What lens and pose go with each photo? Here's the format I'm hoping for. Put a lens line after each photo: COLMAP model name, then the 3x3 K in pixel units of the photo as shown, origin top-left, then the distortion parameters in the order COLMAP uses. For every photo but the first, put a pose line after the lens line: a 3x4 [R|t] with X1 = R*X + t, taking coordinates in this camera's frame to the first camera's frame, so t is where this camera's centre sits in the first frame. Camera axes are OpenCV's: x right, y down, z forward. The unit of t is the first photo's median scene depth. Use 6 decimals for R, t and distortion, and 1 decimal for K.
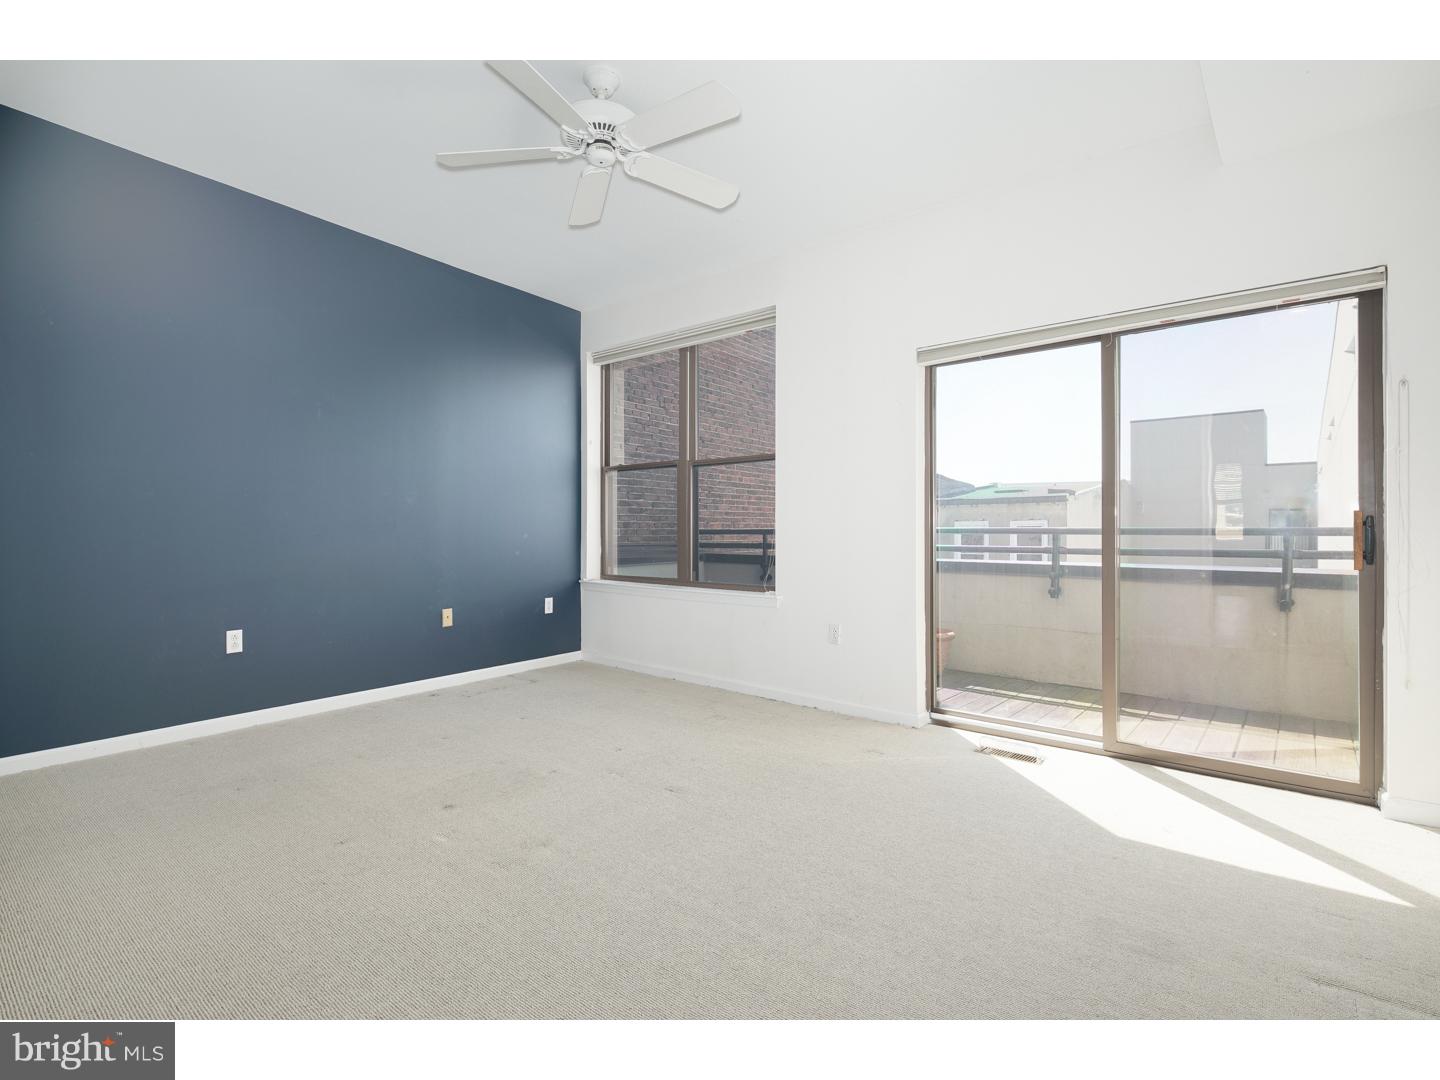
lens RADIAL K [[701.1, 0, 719.6], [0, 701.1, 535.3], [0, 0, 1]] dist [0.005024, -0.001580]
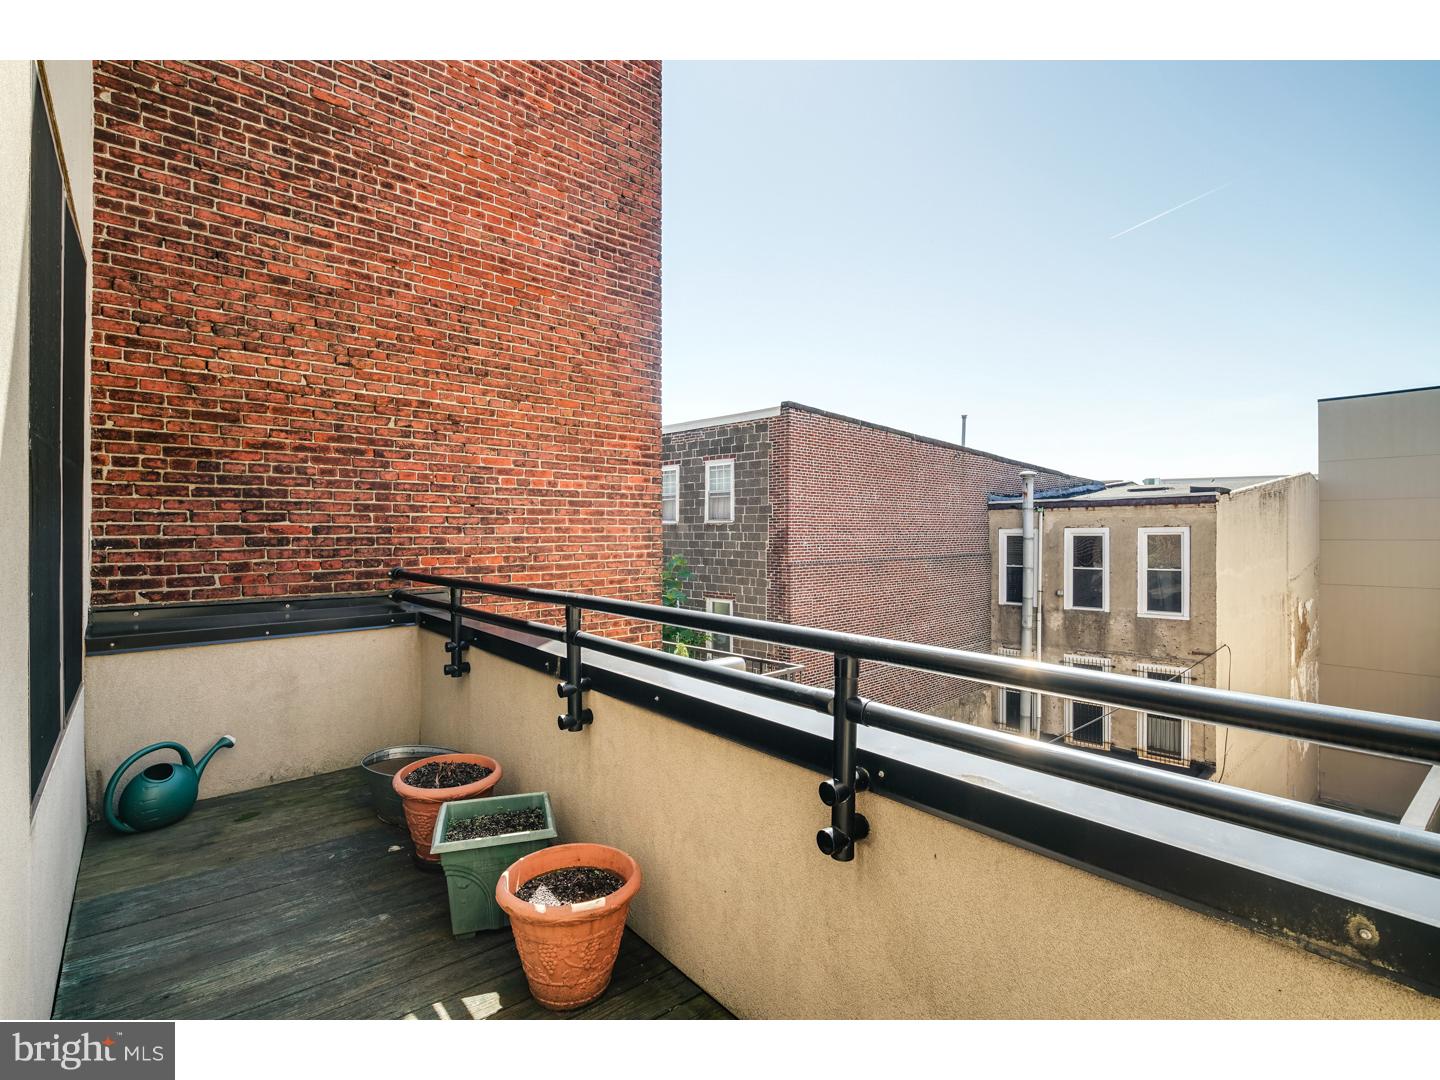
lens RADIAL K [[701.1, 0, 719.6], [0, 701.1, 535.3], [0, 0, 1]] dist [0.005024, -0.001580]
pose [[0.982926, 0.000358, -0.184000, 0.282280], [-0.000562, 0.999999, -0.001055, -0.031888], [0.183999, 0.001140, 0.982926, 0.399214]]
